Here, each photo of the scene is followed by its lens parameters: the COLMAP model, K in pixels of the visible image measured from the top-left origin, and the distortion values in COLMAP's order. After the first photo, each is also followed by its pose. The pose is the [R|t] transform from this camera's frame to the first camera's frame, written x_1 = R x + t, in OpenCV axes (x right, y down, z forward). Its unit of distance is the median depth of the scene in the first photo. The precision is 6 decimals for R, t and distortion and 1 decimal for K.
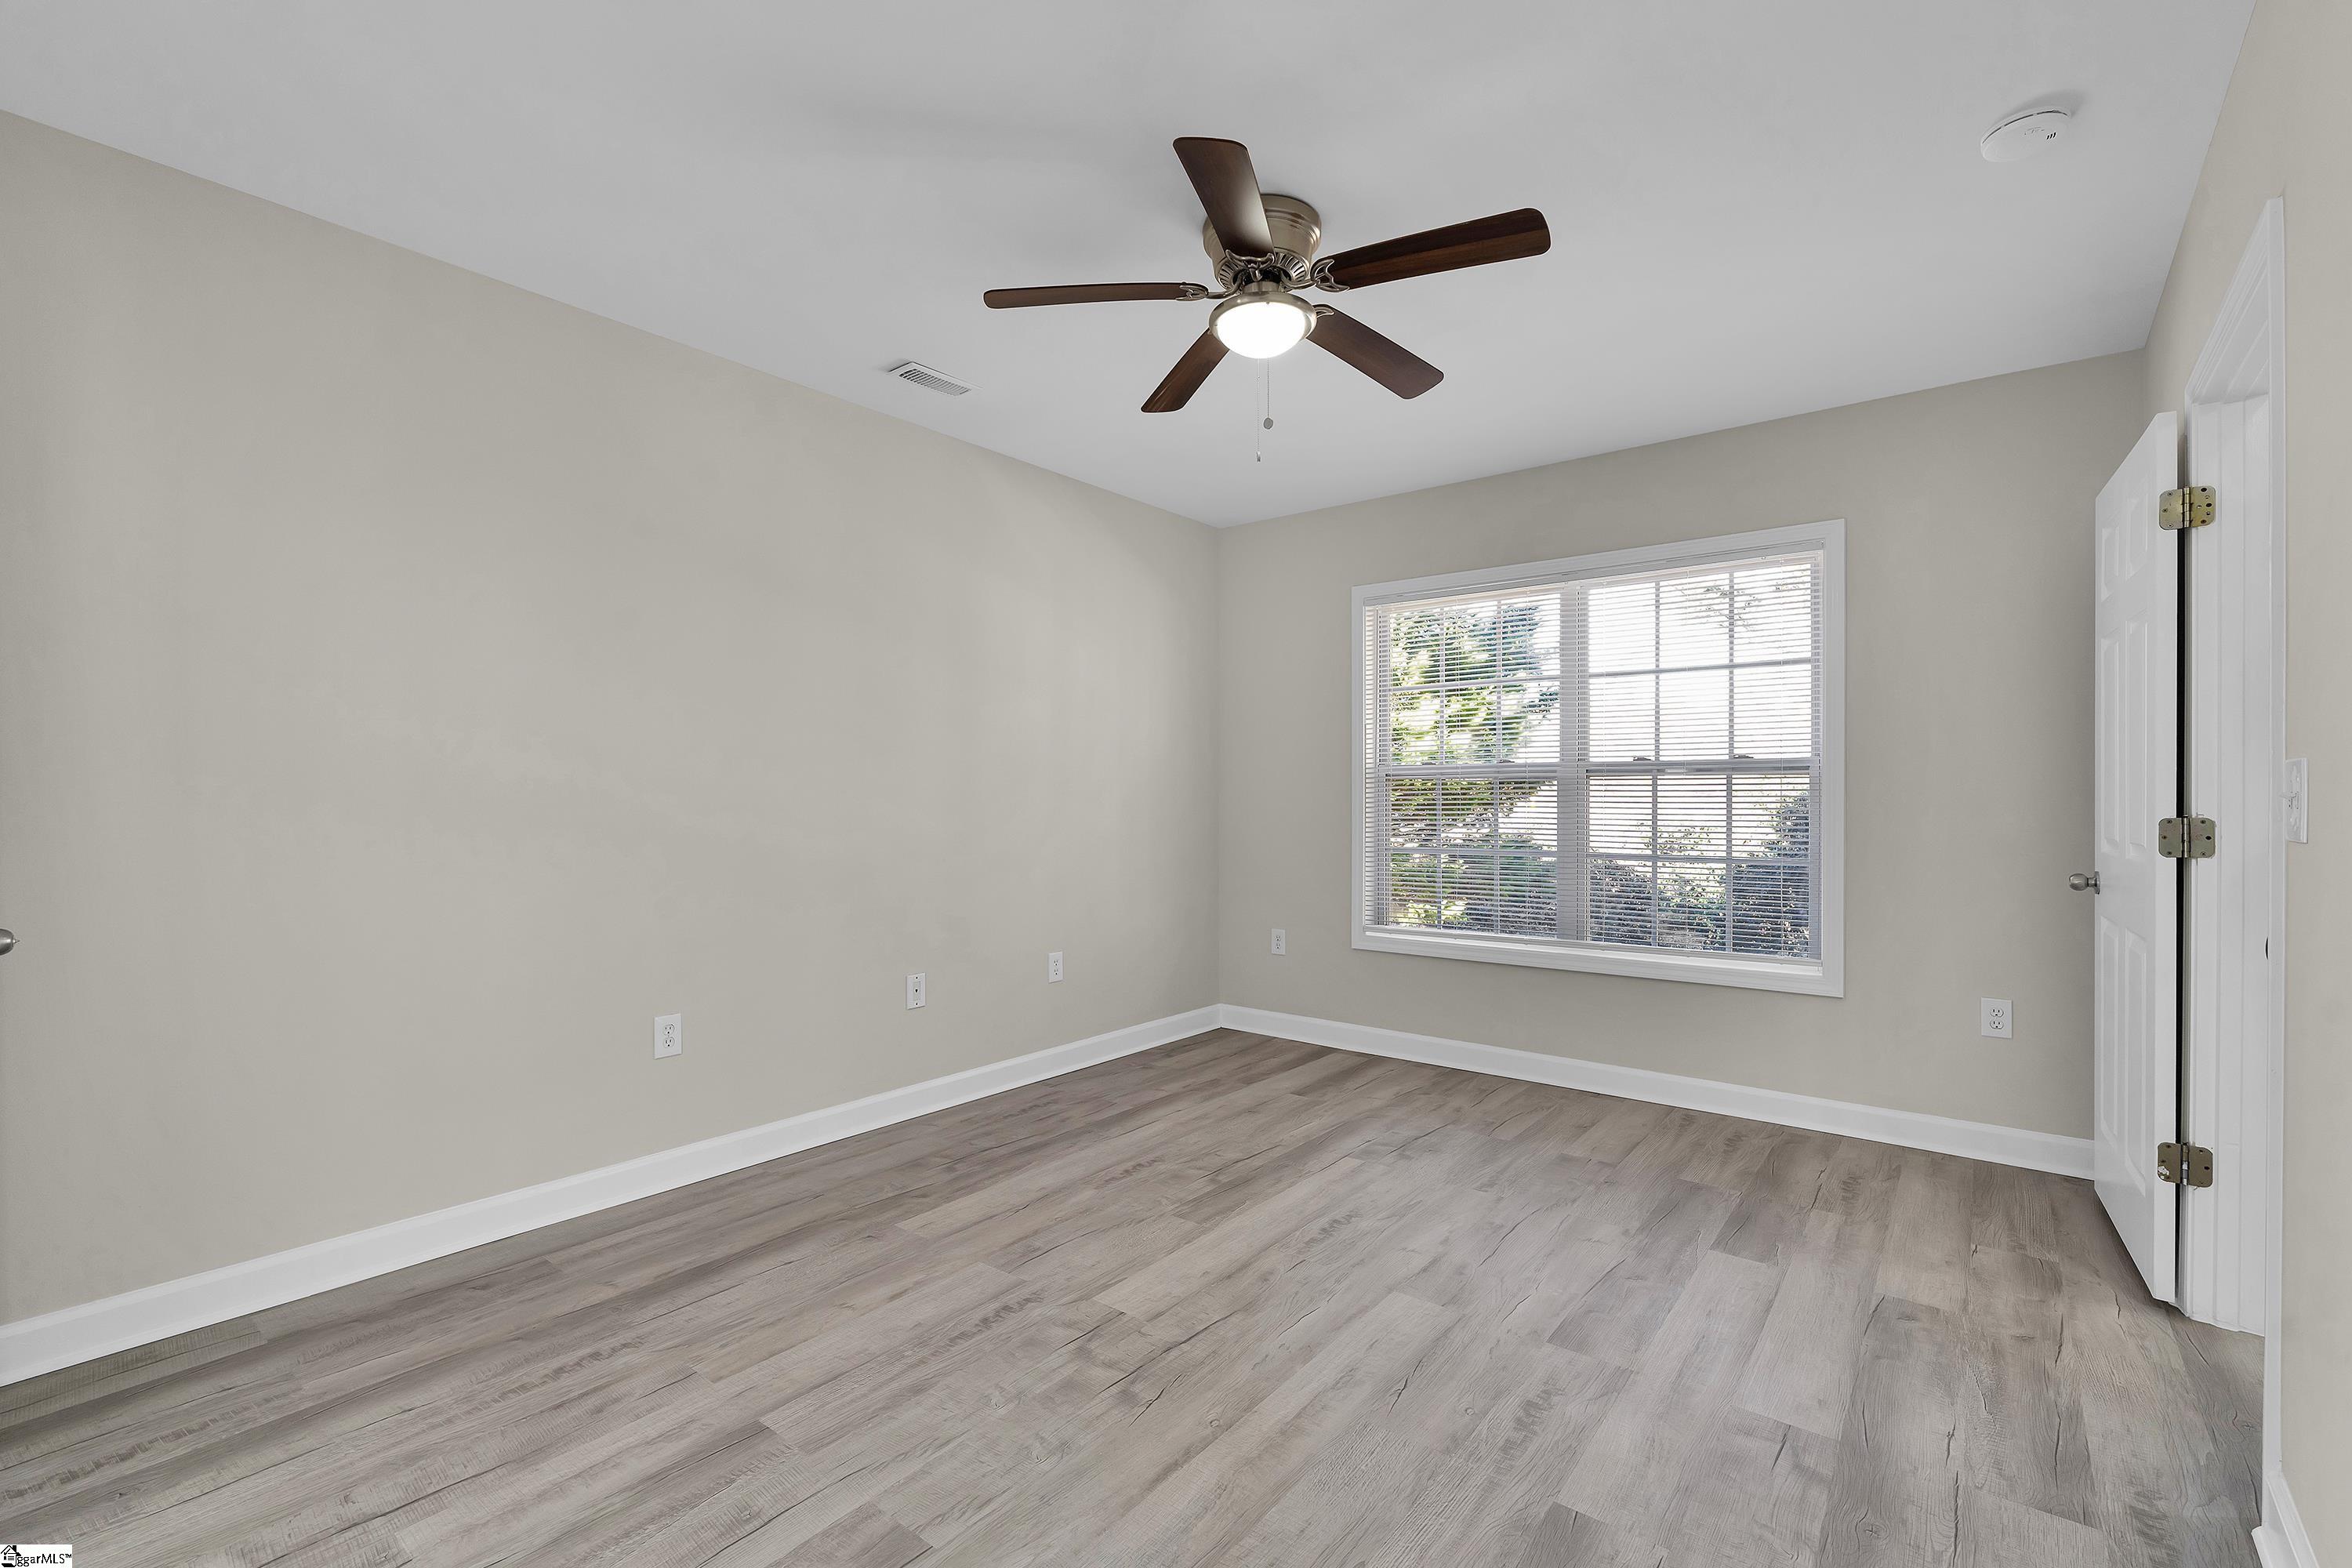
lens RADIAL K [[1015.0, 0, 1171.6], [0, 1015.0, 796.1], [0, 0, 1]] dist [-0.007634, -0.000787]
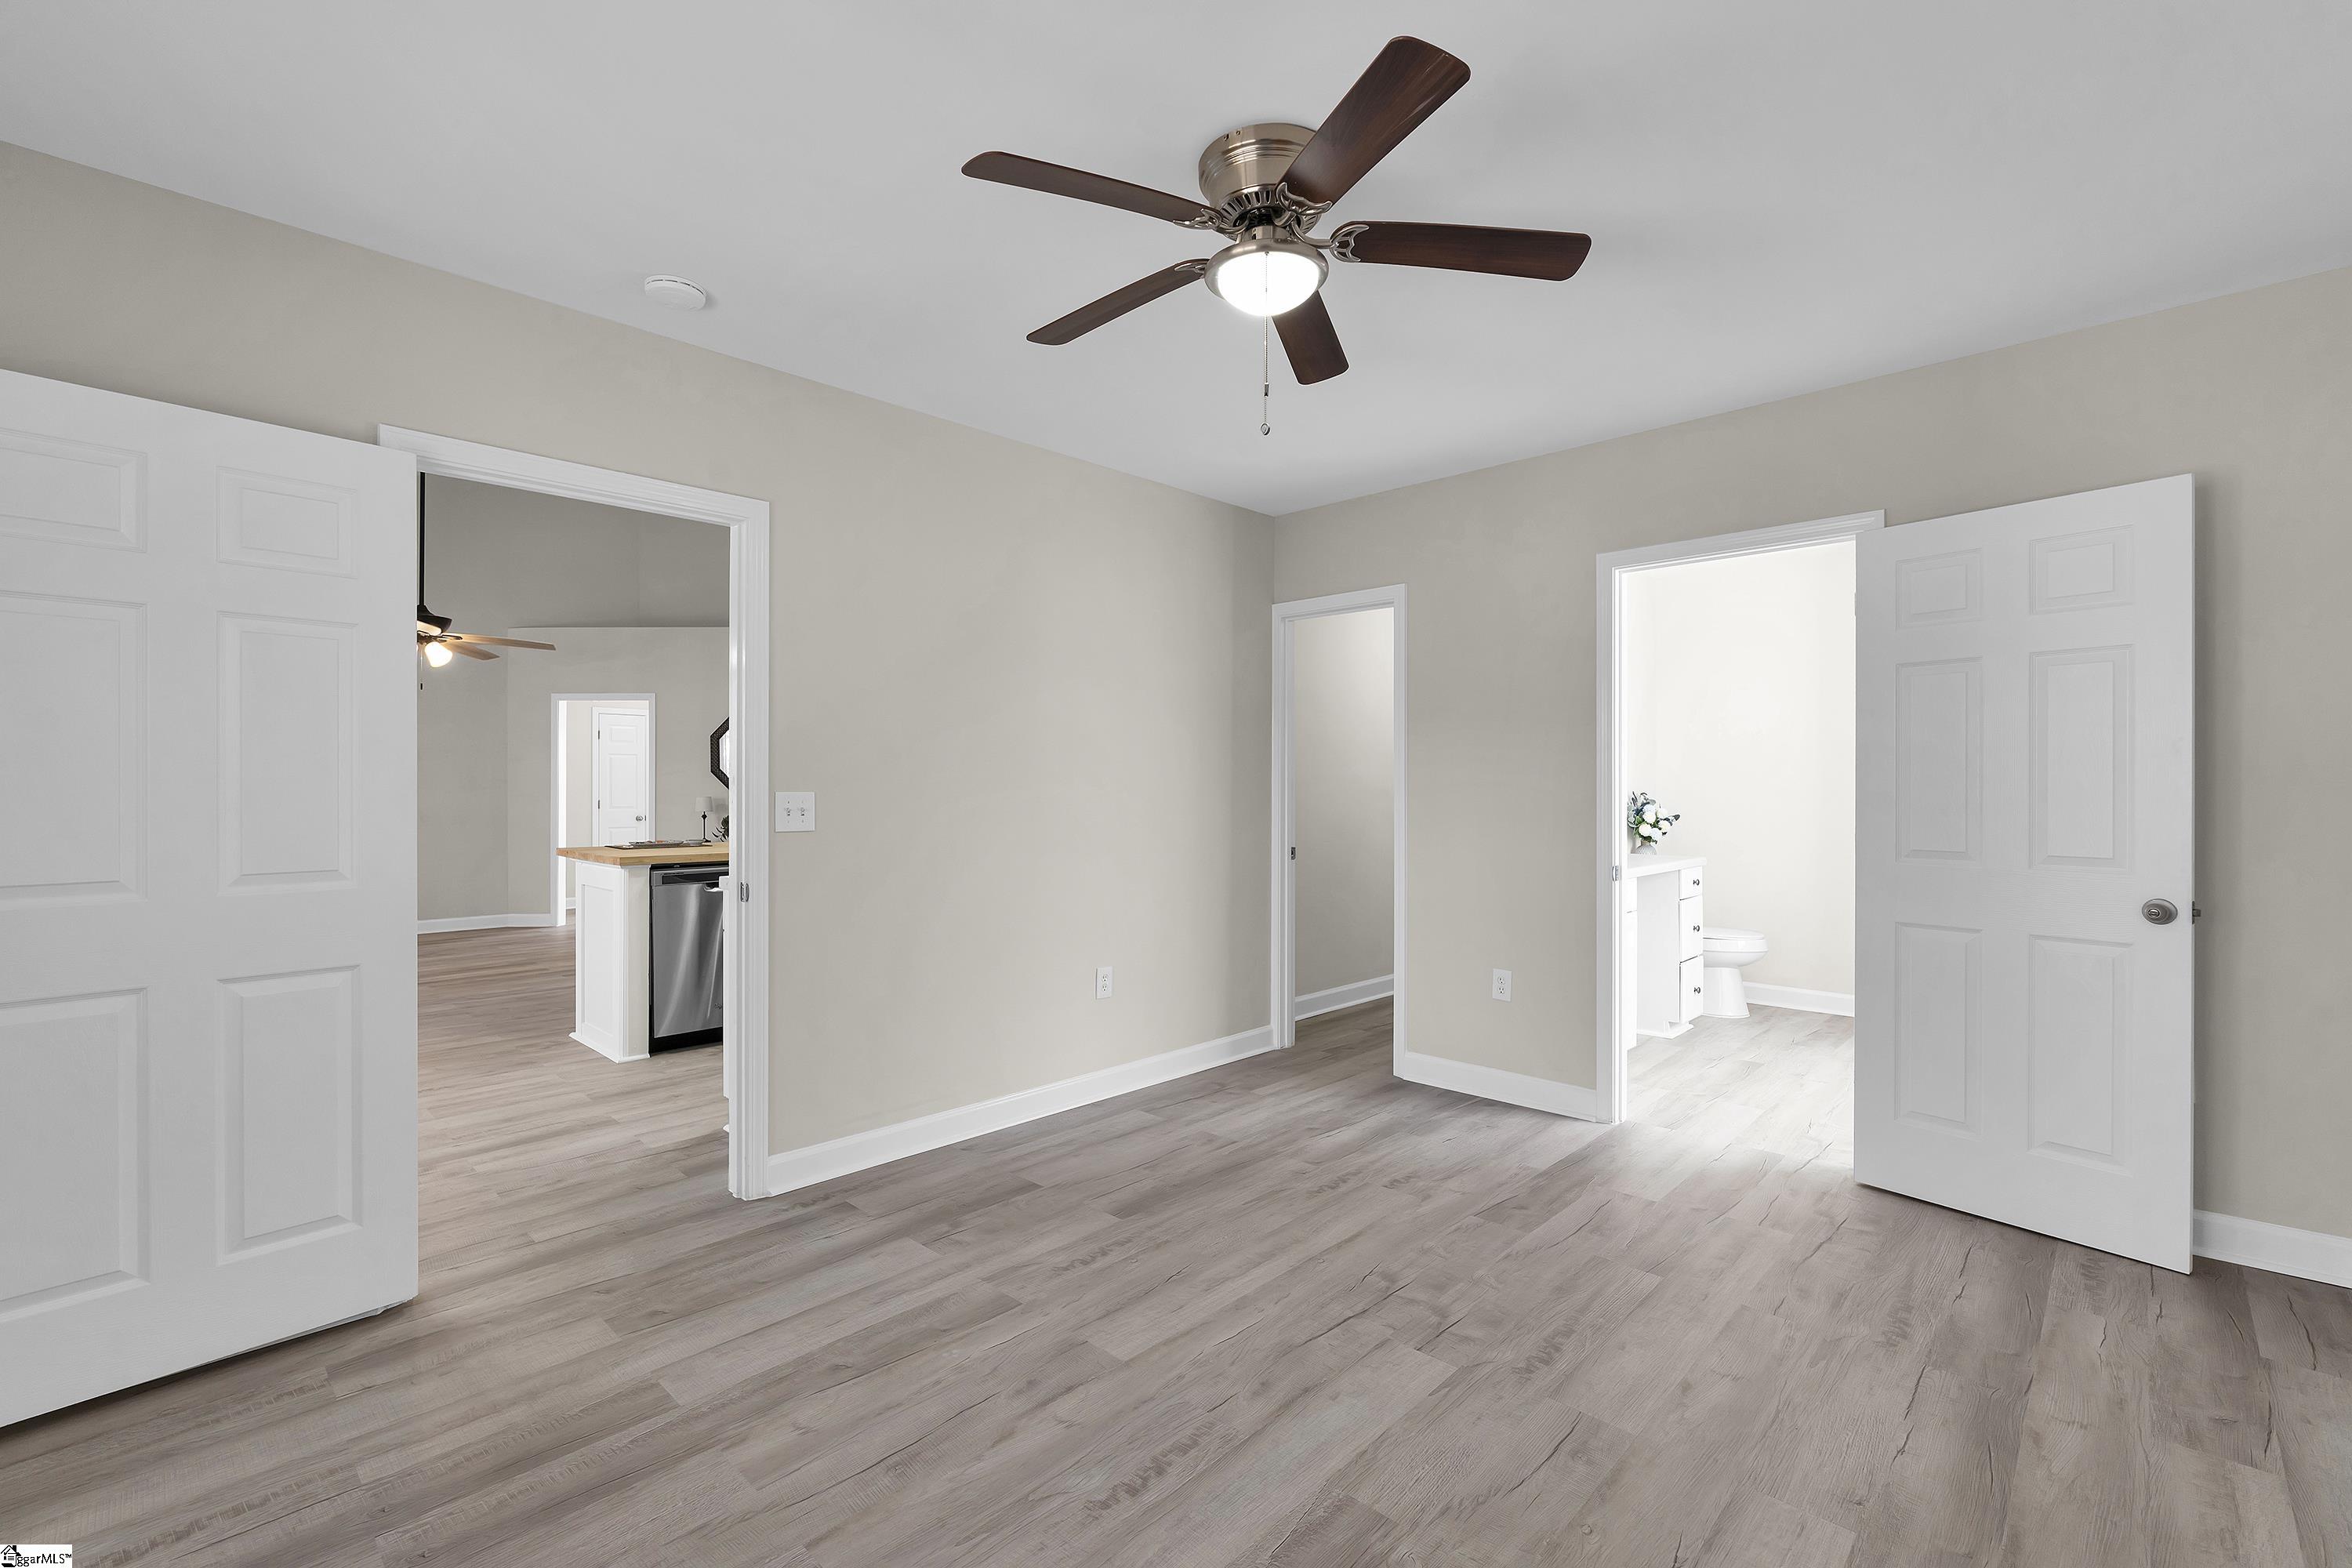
lens RADIAL K [[1015.0, 0, 1181.2], [0, 1015.0, 783.5], [0, 0, 1]] dist [-0.007634, -0.000787]
pose [[-0.996299, 0.000423, 0.085958, 0.094915], [0.000304, 0.999999, -0.001401, -0.032505], [-0.085959, -0.001370, -0.996298, 1.998296]]
